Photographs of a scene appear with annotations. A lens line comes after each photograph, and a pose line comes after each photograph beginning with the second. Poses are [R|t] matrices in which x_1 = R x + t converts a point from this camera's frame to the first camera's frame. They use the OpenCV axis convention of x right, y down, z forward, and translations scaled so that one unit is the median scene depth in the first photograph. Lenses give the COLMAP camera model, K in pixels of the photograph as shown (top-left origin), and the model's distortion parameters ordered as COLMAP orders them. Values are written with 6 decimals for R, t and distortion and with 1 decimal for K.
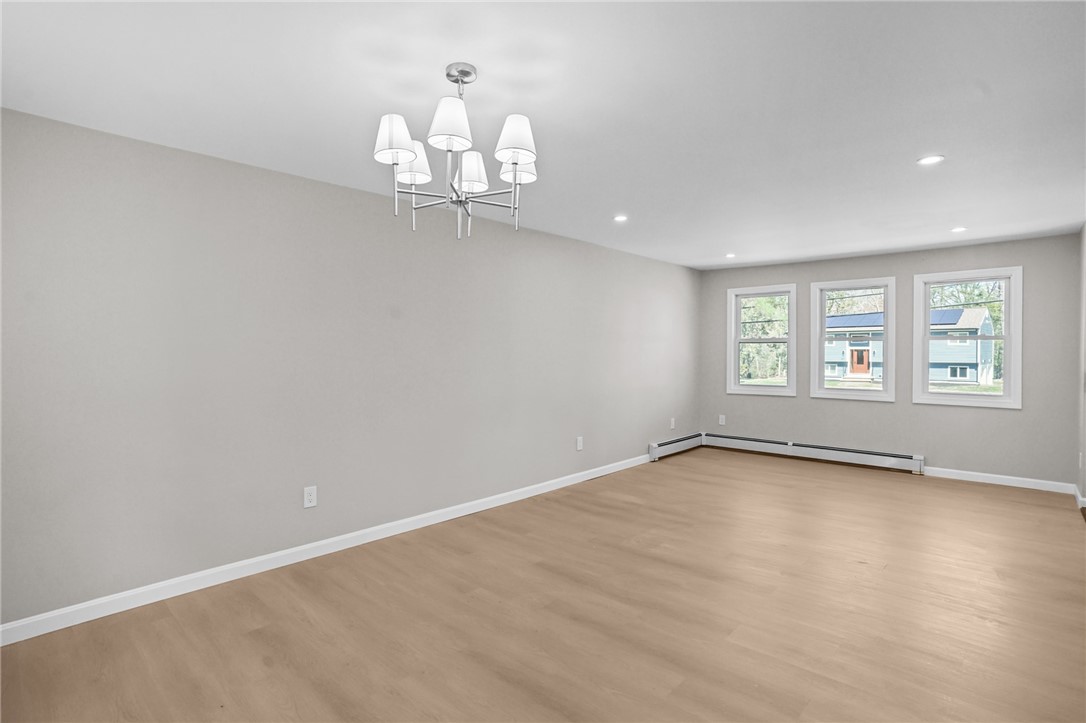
lens RADIAL K [[537.7, 0, 539.0], [0, 537.7, 363.1], [0, 0, 1]] dist [-0.076882, 0.036632]
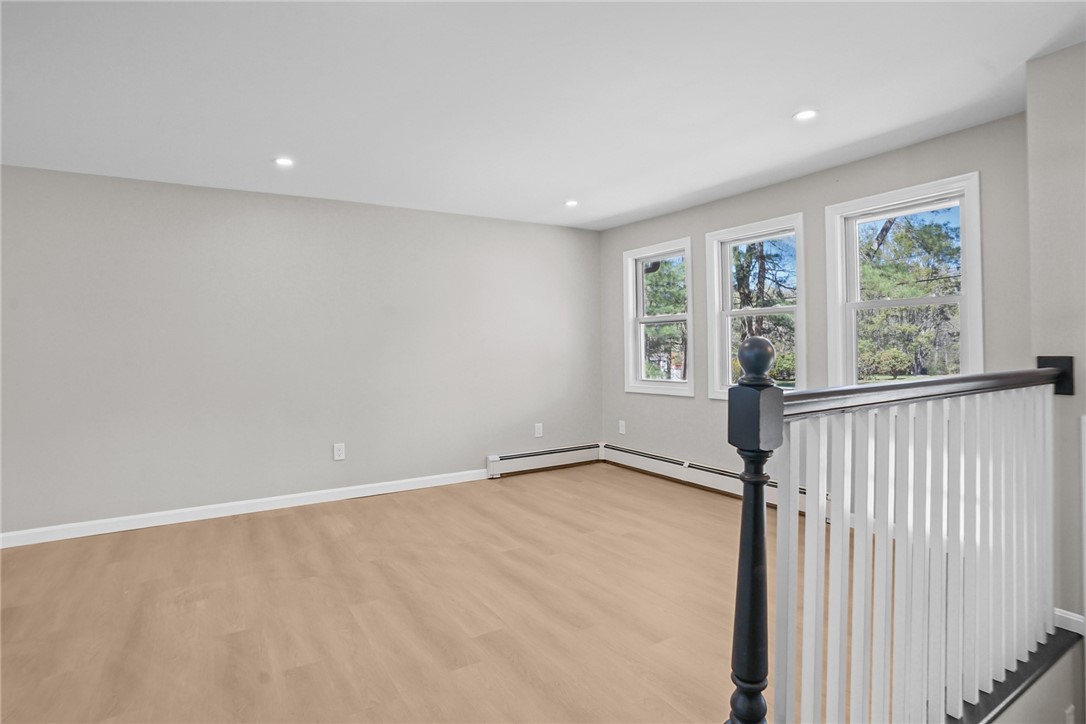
lens RADIAL K [[559.7, 0, 537.7], [0, 559.7, 348.6], [0, 0, 1]] dist [-0.087348, 0.049712]
pose [[0.962155, -0.013045, -0.272189, 0.500237], [0.008475, 0.999803, -0.017958, 0.010693], [0.272370, 0.014972, 0.962076, 0.239959]]
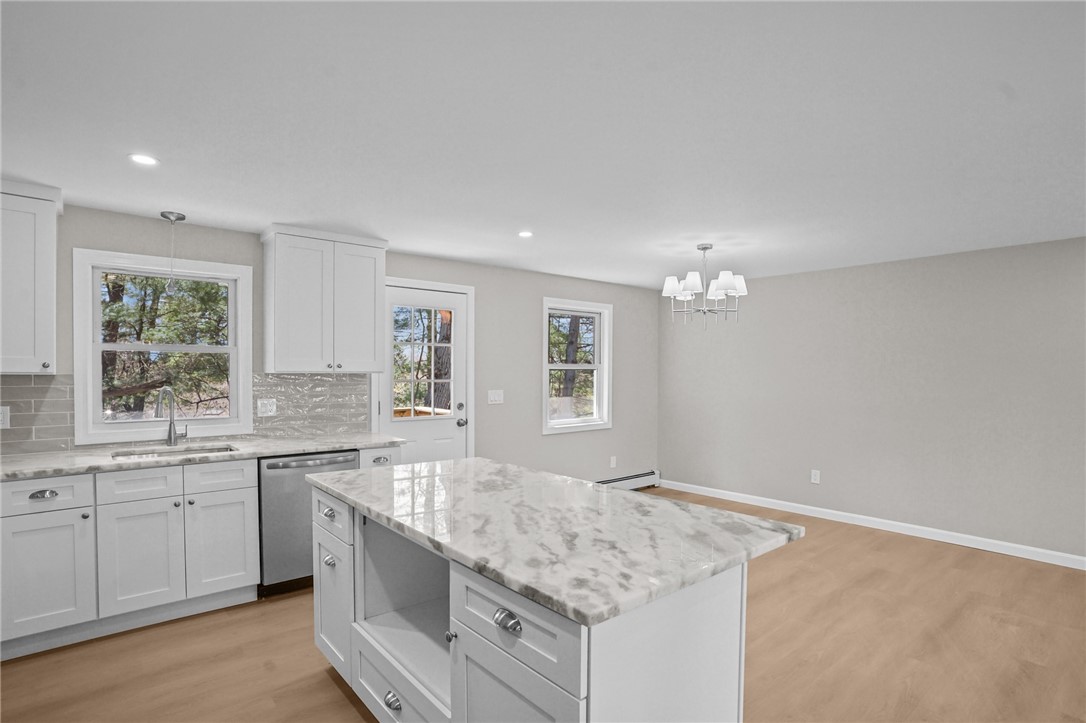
lens RADIAL K [[547.7, 0, 544.1], [0, 547.7, 372.5], [0, 0, 1]] dist [-0.098245, 0.050292]
pose [[-0.119221, 0.004492, -0.992858, 0.645468], [-0.030522, 0.999501, 0.008187, -0.022032], [0.992398, 0.031280, -0.119025, 0.204557]]
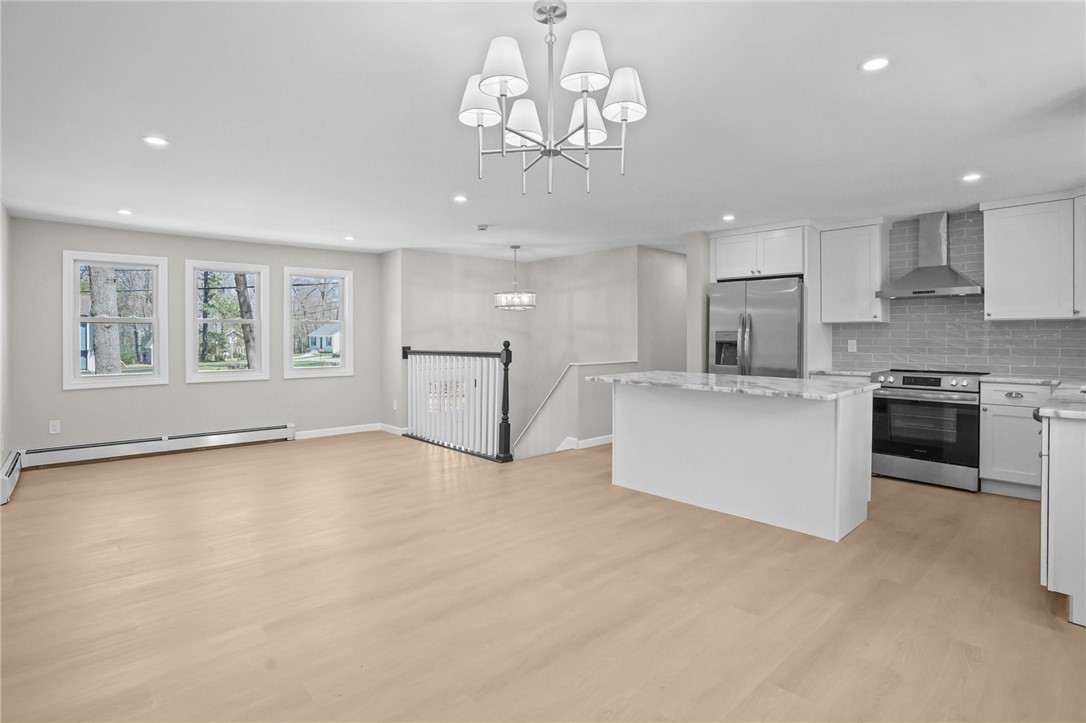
lens RADIAL K [[540.9, 0, 532.7], [0, 540.9, 336.7], [0, 0, 1]] dist [-0.070758, 0.036659]
pose [[0.104965, 0.000778, 0.994476, -0.341739], [0.026576, 0.999640, -0.003587, 0.003137], [-0.994121, 0.026806, 0.104907, 0.301061]]
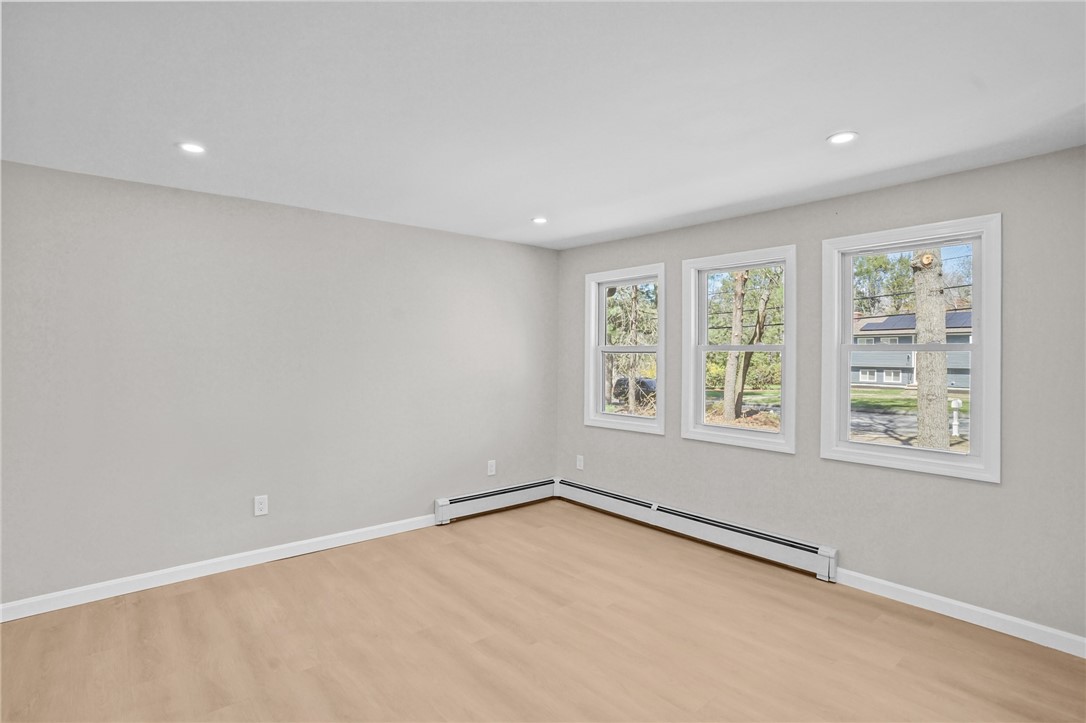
lens RADIAL K [[535.1, 0, 539.8], [0, 535.1, 360.0], [0, 0, 1]] dist [-0.080969, 0.038997]
pose [[0.992524, 0.005470, -0.121924, 0.423512], [-0.006556, 0.999942, -0.008512, -0.023855], [0.121870, 0.009248, 0.992503, 0.336277]]
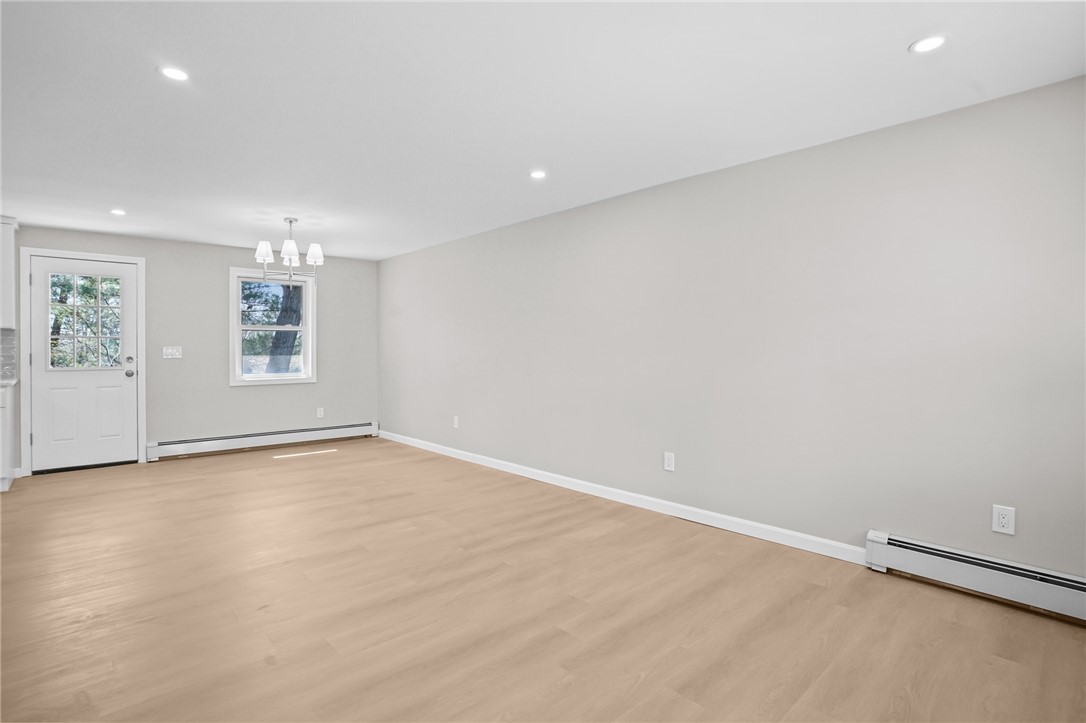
lens RADIAL K [[540.9, 0, 532.7], [0, 540.9, 336.7], [0, 0, 1]] dist [-0.070758, 0.036659]
pose [[-0.097148, -0.017614, -0.995114, 0.696126], [-0.021574, 0.999646, -0.015588, -0.002844], [0.995036, 0.019954, -0.097493, 0.750567]]
